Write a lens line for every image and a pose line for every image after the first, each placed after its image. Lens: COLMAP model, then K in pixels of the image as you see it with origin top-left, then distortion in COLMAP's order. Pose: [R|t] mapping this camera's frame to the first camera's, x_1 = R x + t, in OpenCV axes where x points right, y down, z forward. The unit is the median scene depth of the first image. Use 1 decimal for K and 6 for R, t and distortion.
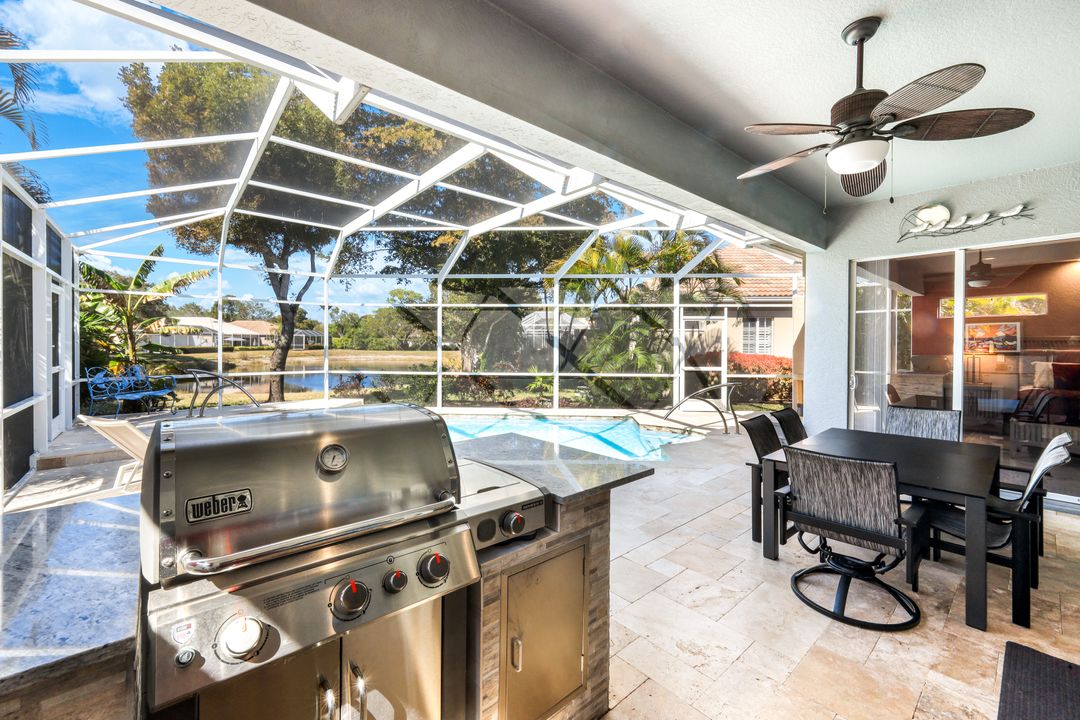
lens RADIAL K [[432.0, 0, 540.2], [0, 432.0, 350.0], [0, 0, 1]] dist [-0.004069, -0.000575]
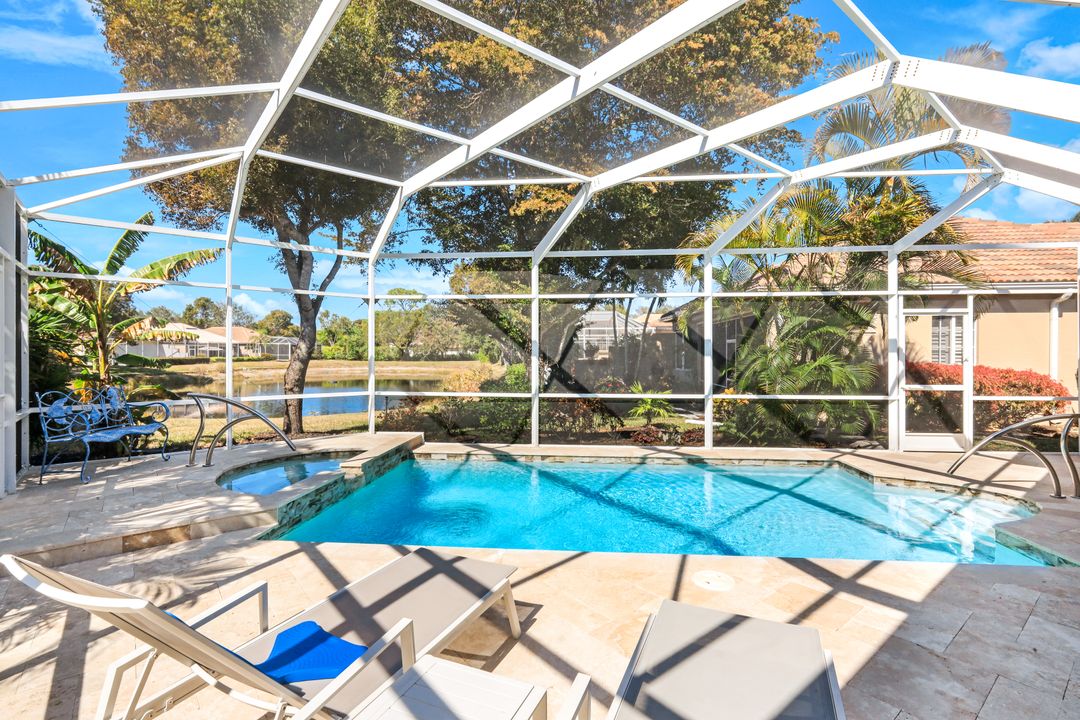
lens RADIAL K [[510.5, 0, 540.1], [0, 510.5, 355.6], [0, 0, 1]] dist [-0.005088, 0.000654]
pose [[0.999238, -0.005312, -0.038671, -0.198989], [0.005017, 0.999958, -0.007721, -0.002773], [0.038710, 0.007521, 0.999222, 0.193441]]
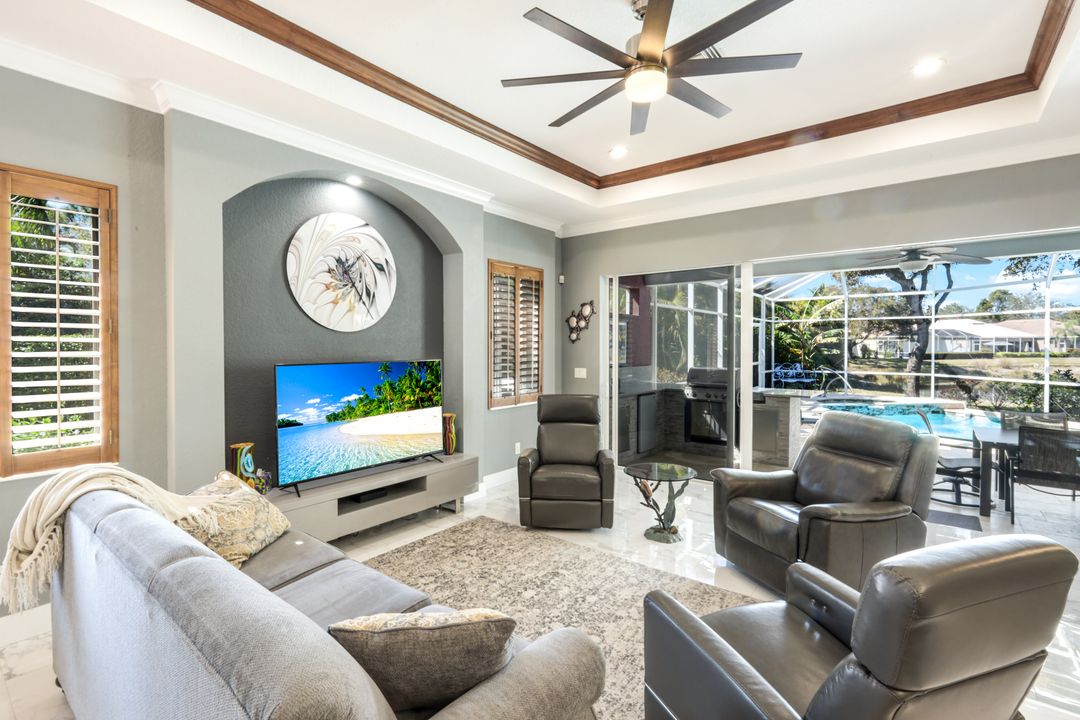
lens RADIAL K [[493.1, 0, 547.0], [0, 493.1, 359.0], [0, 0, 1]] dist [-0.000543, 0.000382]
pose [[0.188690, 0.017614, -0.981879, 0.611086], [-0.011779, 0.999808, 0.015672, -0.000390], [0.981966, 0.008609, 0.188861, -0.260575]]
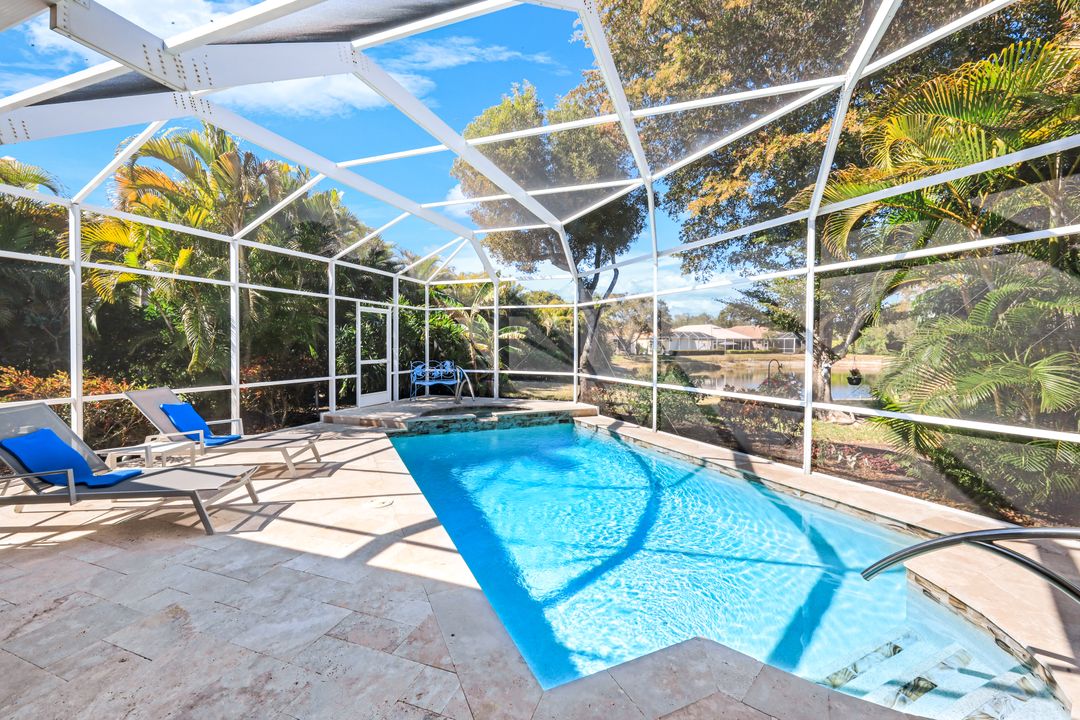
lens RADIAL K [[432.0, 0, 533.9], [0, 432.0, 354.9], [0, 0, 1]] dist [-0.004069, -0.000575]
pose [[0.473225, 0.016895, -0.880779, 0.326377], [-0.014975, 0.999826, 0.011133, -0.003398], [0.880814, 0.007921, 0.473396, 0.468011]]
